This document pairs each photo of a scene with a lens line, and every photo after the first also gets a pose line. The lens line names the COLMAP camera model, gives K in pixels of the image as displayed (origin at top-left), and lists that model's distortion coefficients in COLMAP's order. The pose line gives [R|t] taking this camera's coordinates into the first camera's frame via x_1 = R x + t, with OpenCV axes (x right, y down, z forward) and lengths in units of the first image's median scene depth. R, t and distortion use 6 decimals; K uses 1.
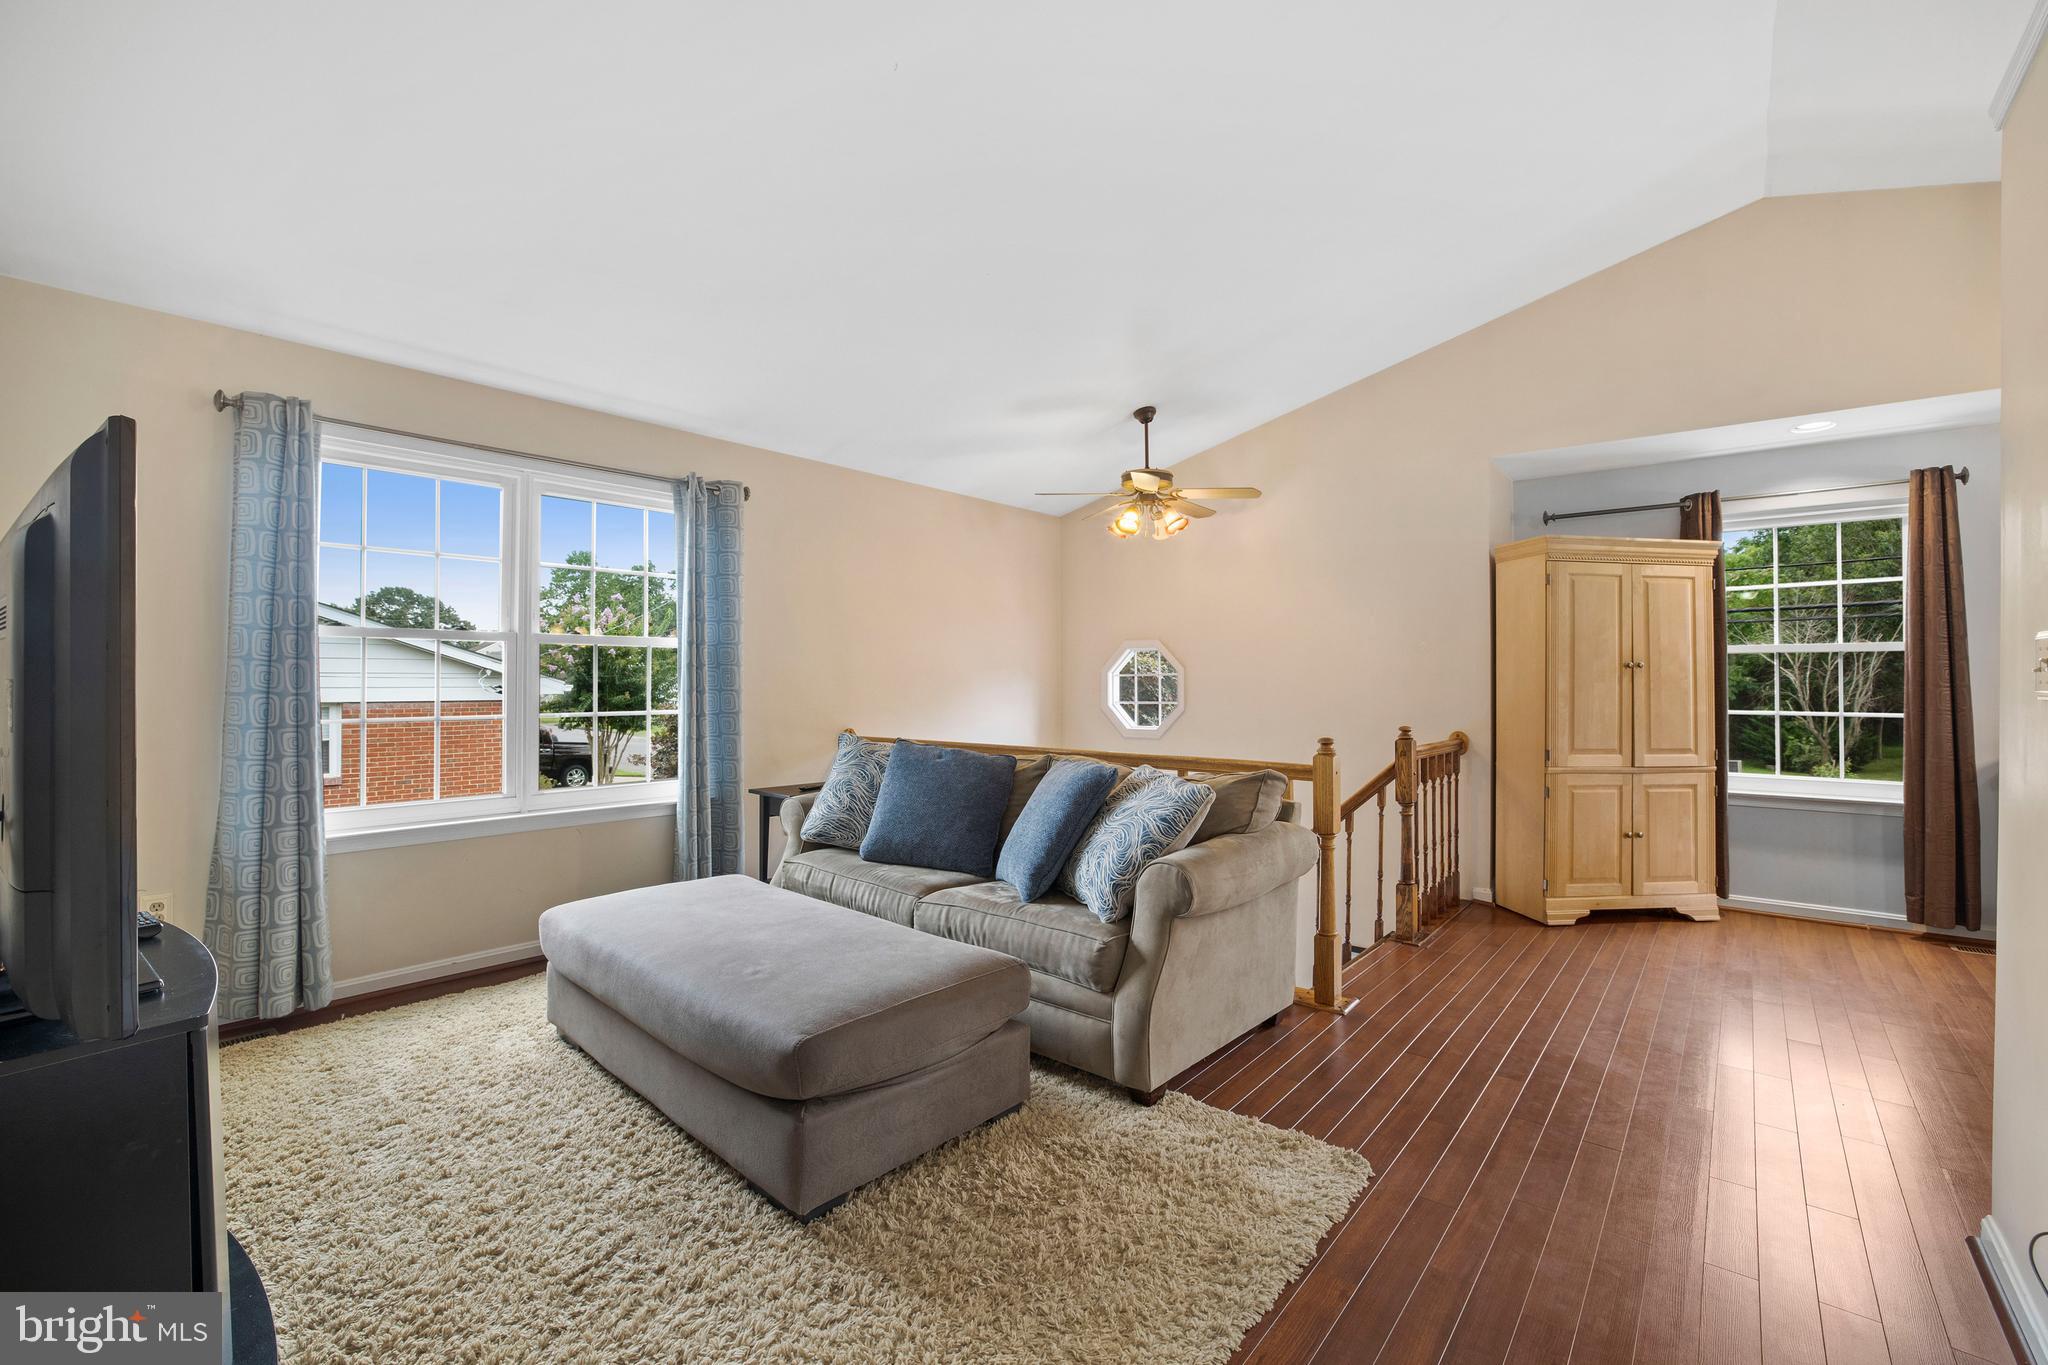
lens RADIAL K [[877.1, 0, 1039.4], [0, 877.1, 672.0], [0, 0, 1]] dist [-0.032862, 0.010184]
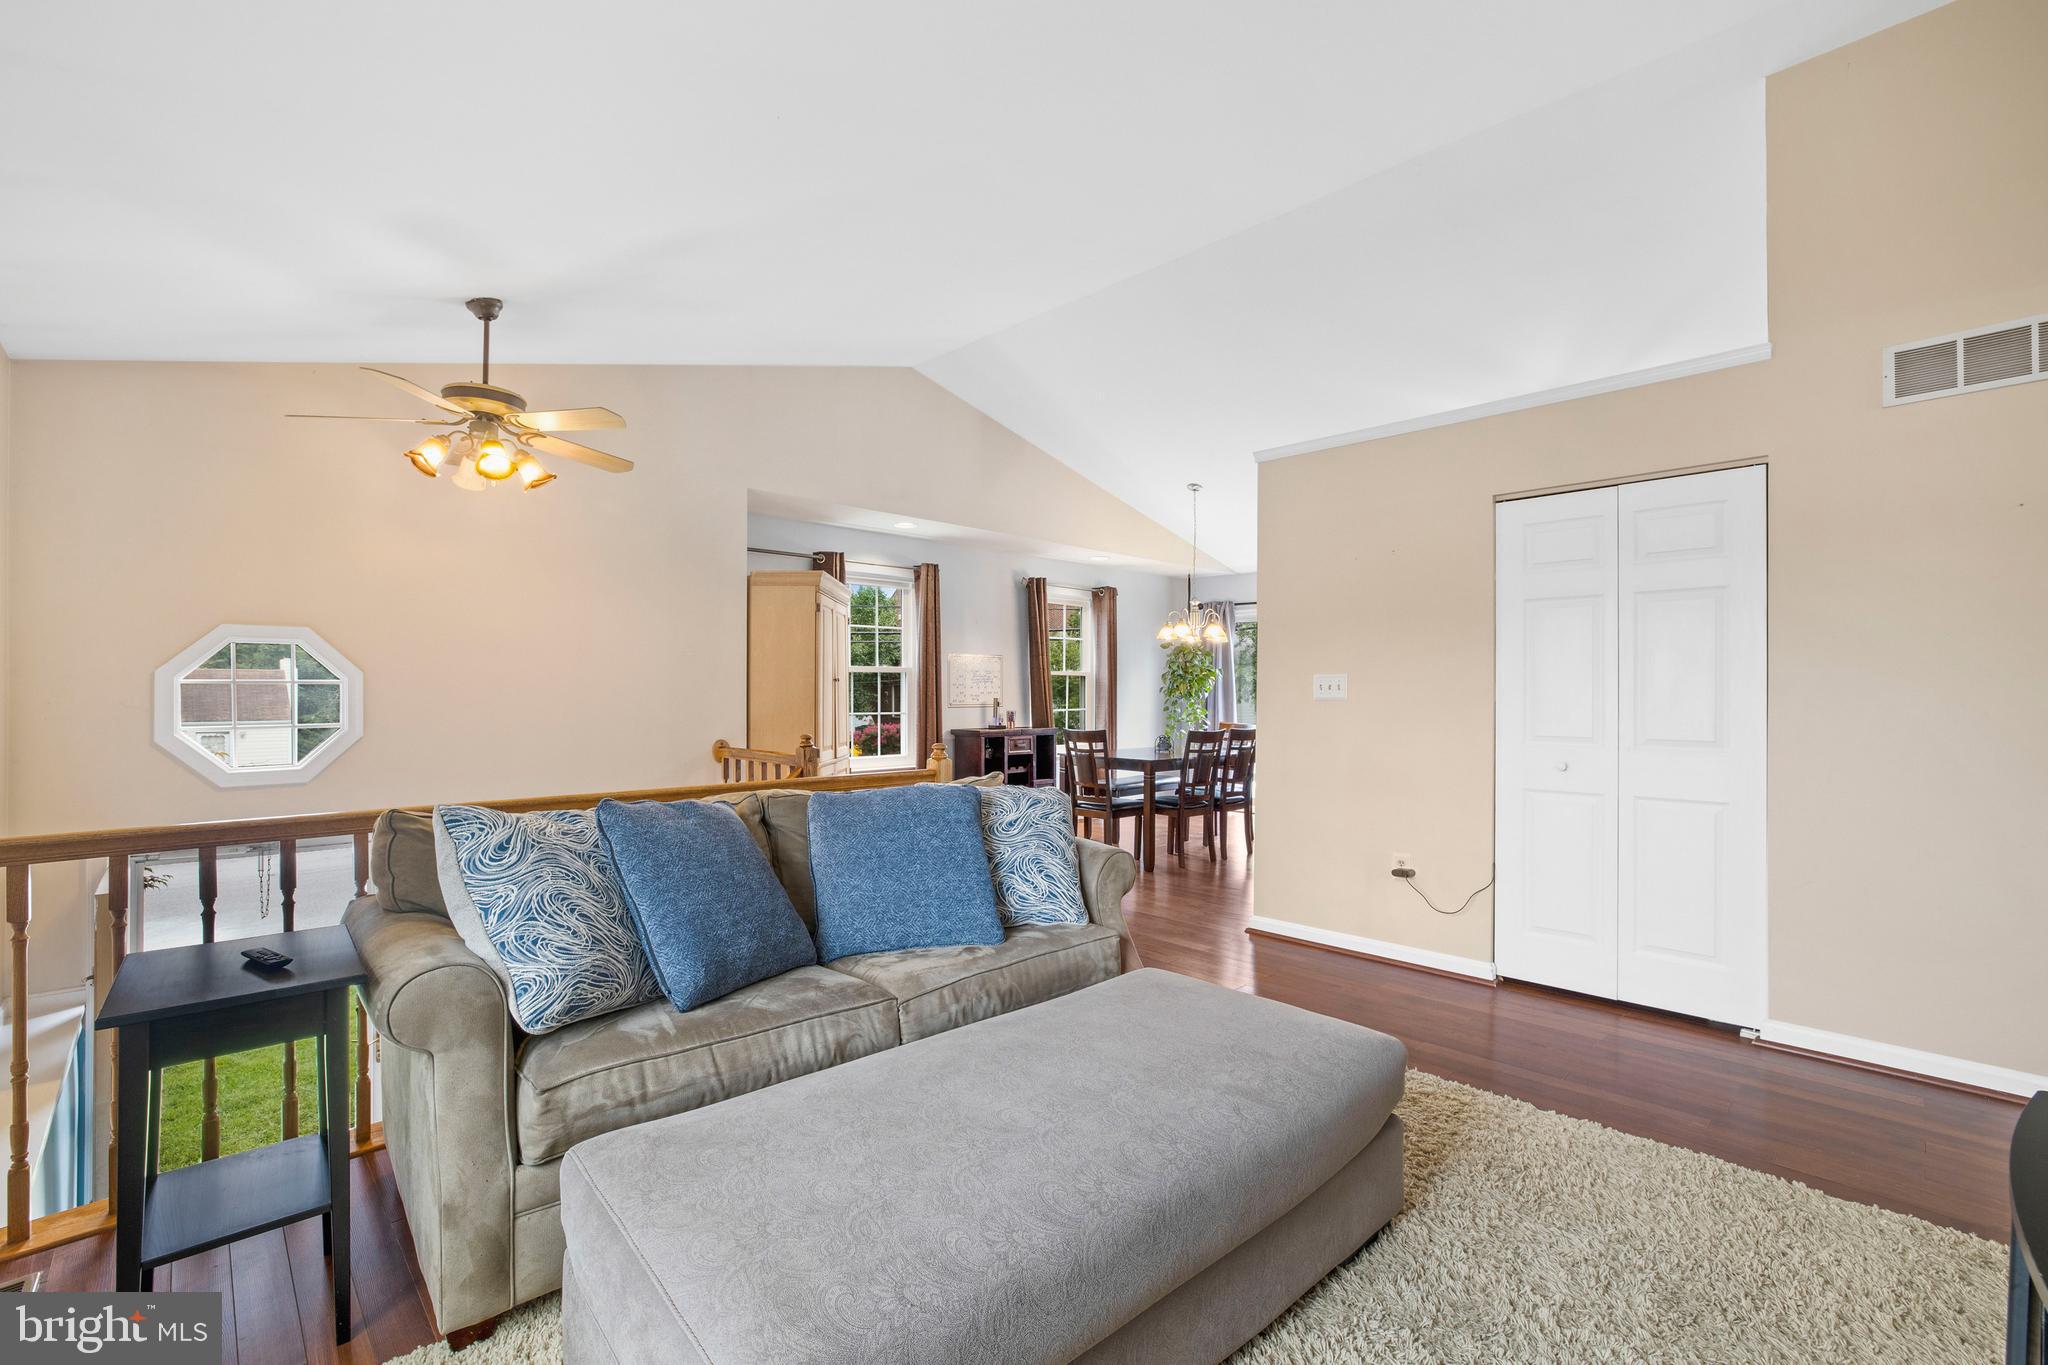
lens RADIAL K [[877.1, 0, 1021.8], [0, 877.1, 687.9], [0, 0, 1]] dist [-0.032862, 0.010184]
pose [[0.124001, 0.002122, 0.992280, -0.574145], [-0.012474, 0.999922, -0.000580, 0.001979], [-0.992204, -0.012306, 0.124018, 0.562502]]
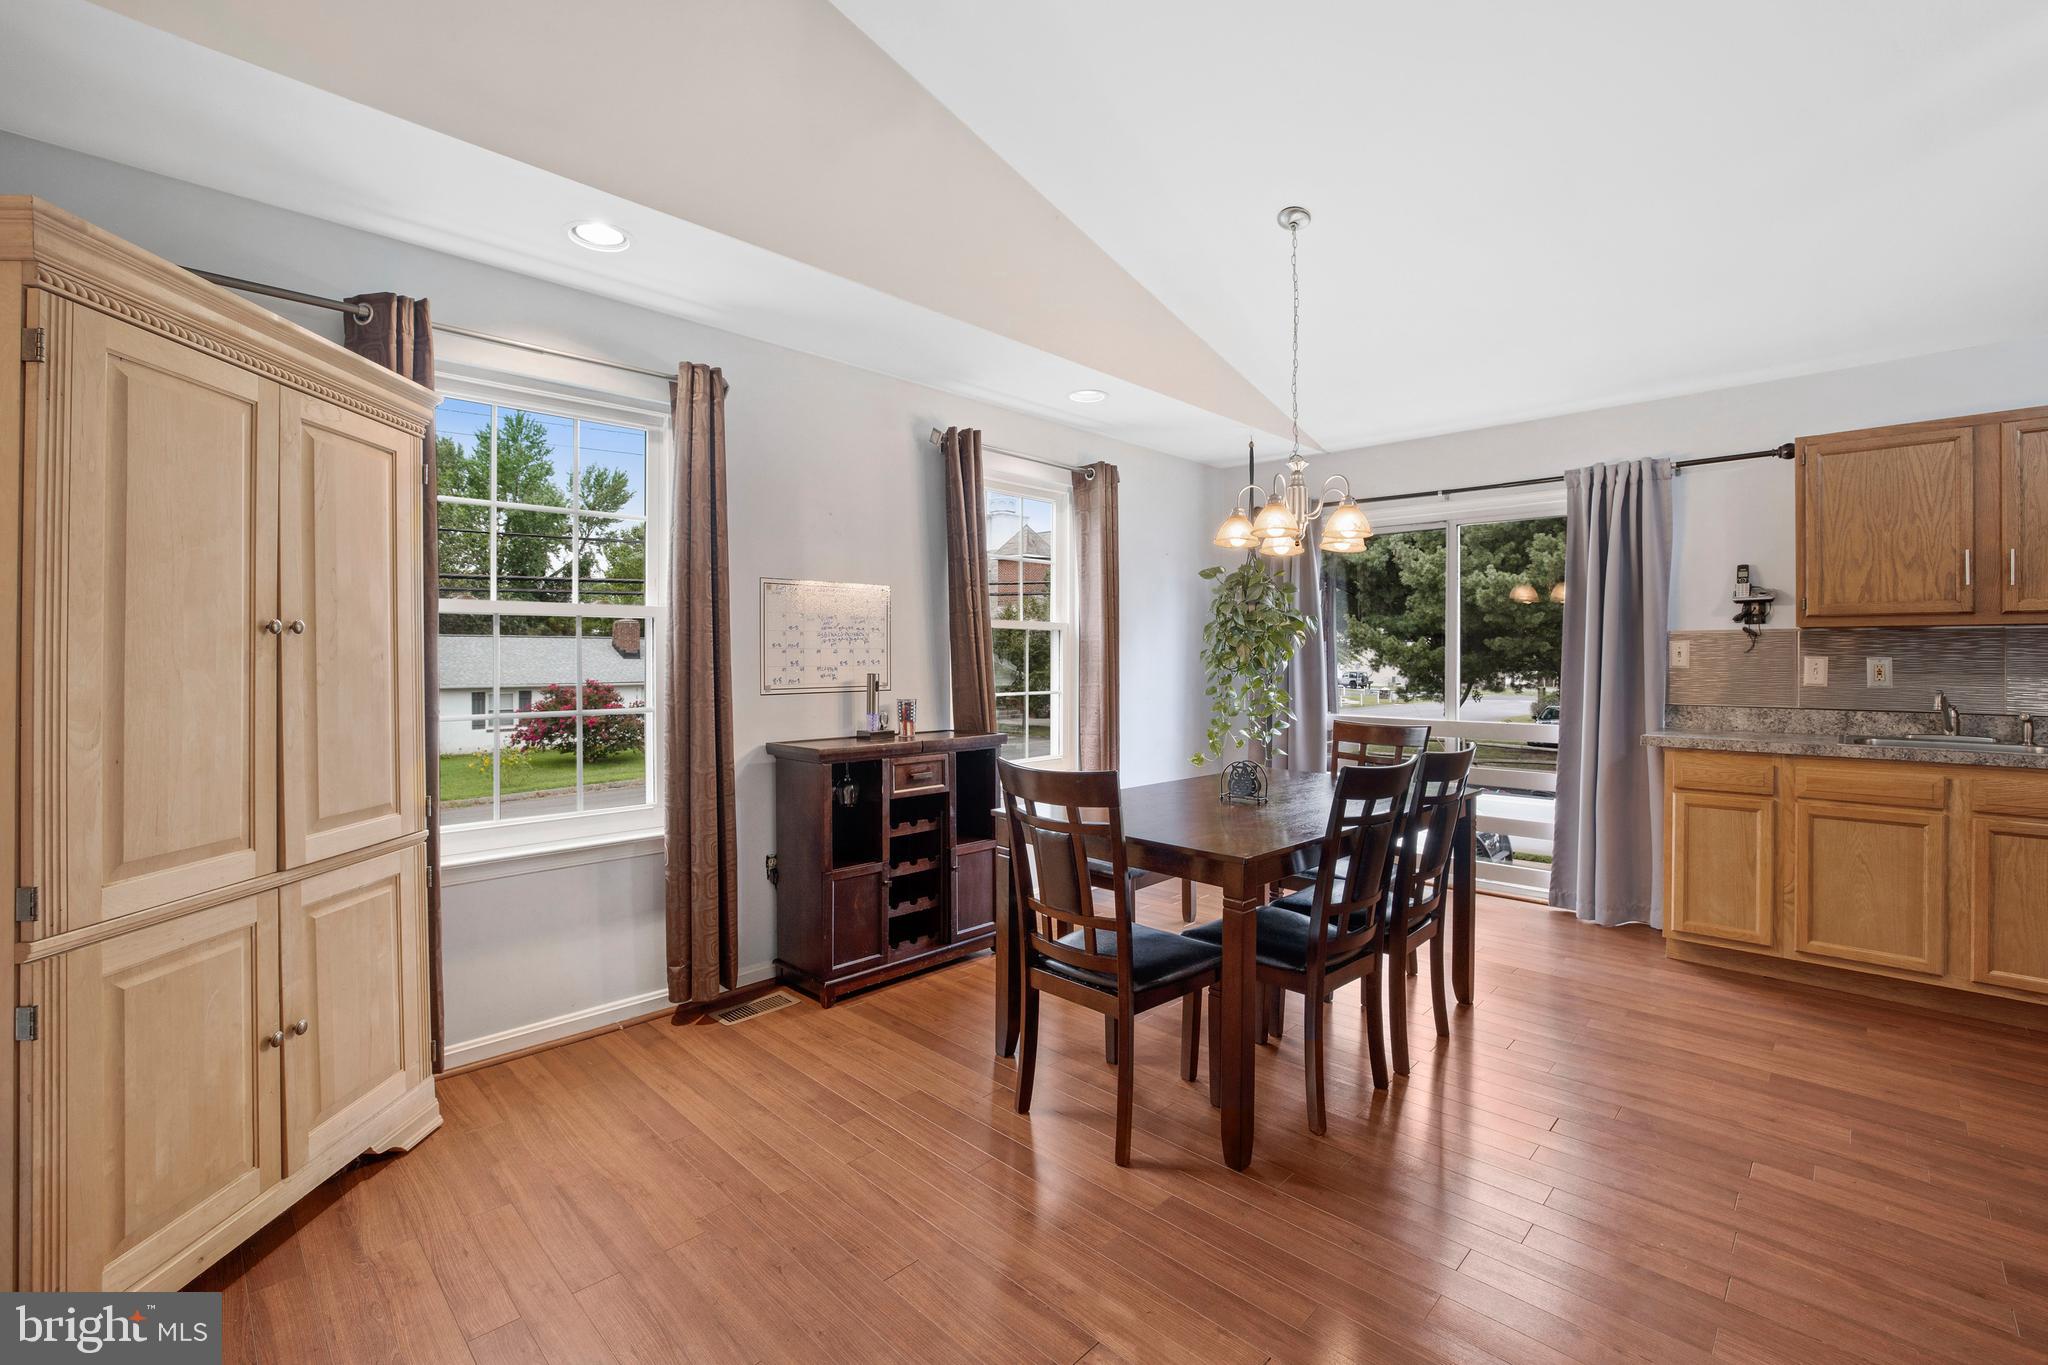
lens RADIAL K [[877.1, 0, 1002.0], [0, 877.1, 657.6], [0, 0, 1]] dist [-0.032862, 0.010184]
pose [[0.119457, -0.003157, 0.992834, 0.316782], [-0.009603, 0.999944, 0.004335, 0.001855], [-0.992793, -0.010052, 0.119420, 0.606923]]
